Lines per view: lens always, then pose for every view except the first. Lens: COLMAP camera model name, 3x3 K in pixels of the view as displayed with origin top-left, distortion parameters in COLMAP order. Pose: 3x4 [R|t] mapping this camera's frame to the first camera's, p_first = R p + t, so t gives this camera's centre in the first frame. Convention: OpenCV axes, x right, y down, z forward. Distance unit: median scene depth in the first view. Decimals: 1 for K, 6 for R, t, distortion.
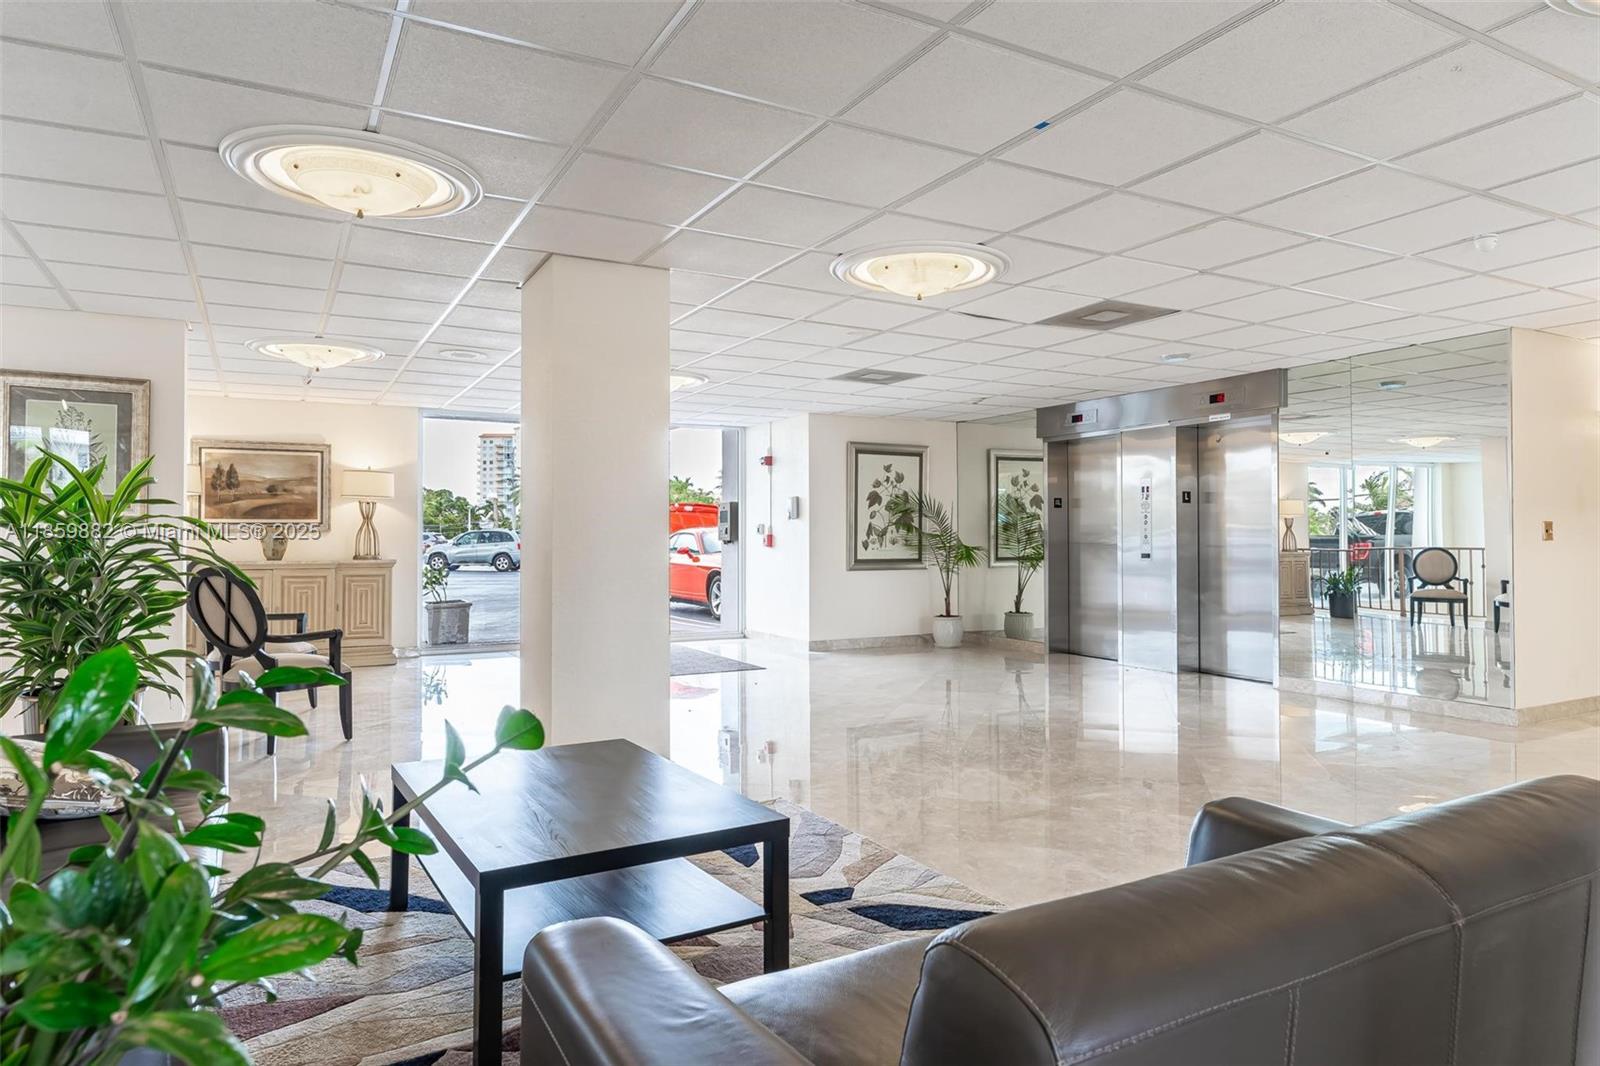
lens RADIAL K [[981.4, 0, 805.9], [0, 981.4, 532.0], [0, 0, 1]] dist [-0.001238, -0.000146]
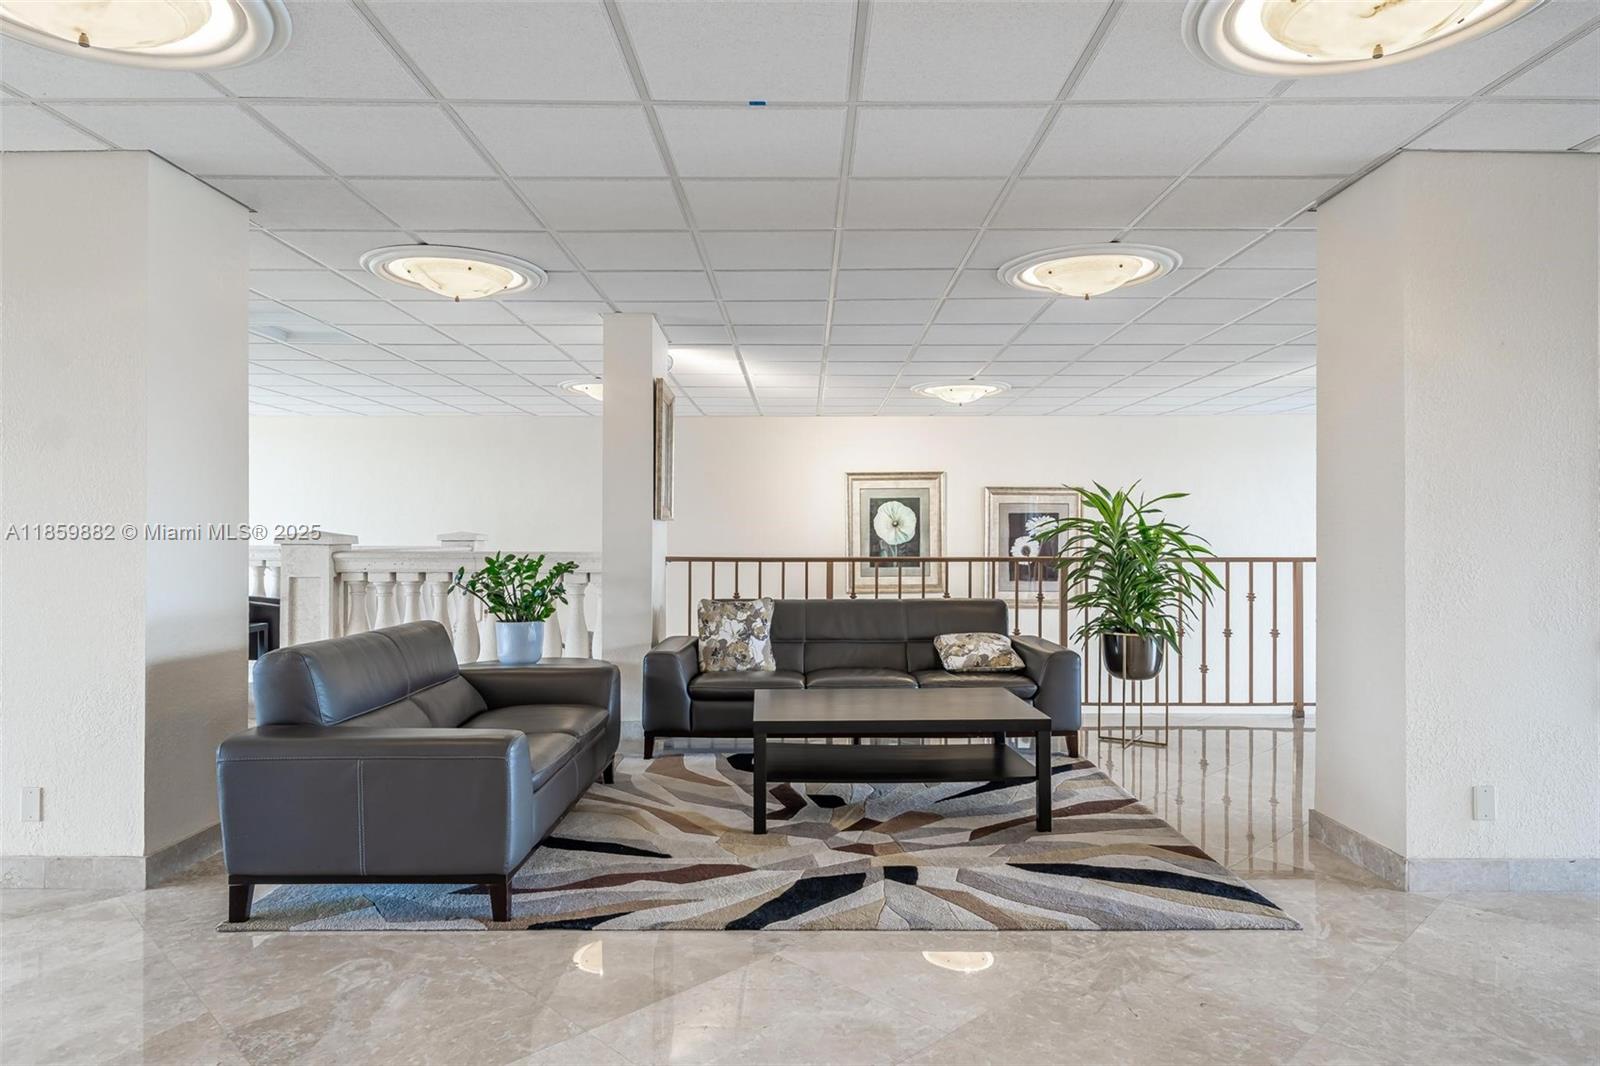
lens RADIAL K [[981.4, 0, 804.2], [0, 981.4, 530.2], [0, 0, 1]] dist [-0.001238, -0.000146]
pose [[-0.479431, 0.004050, -0.877570, 1.010145], [0.004486, 0.999988, 0.002164, -0.002086], [0.877568, -0.002899, -0.479443, 1.429185]]
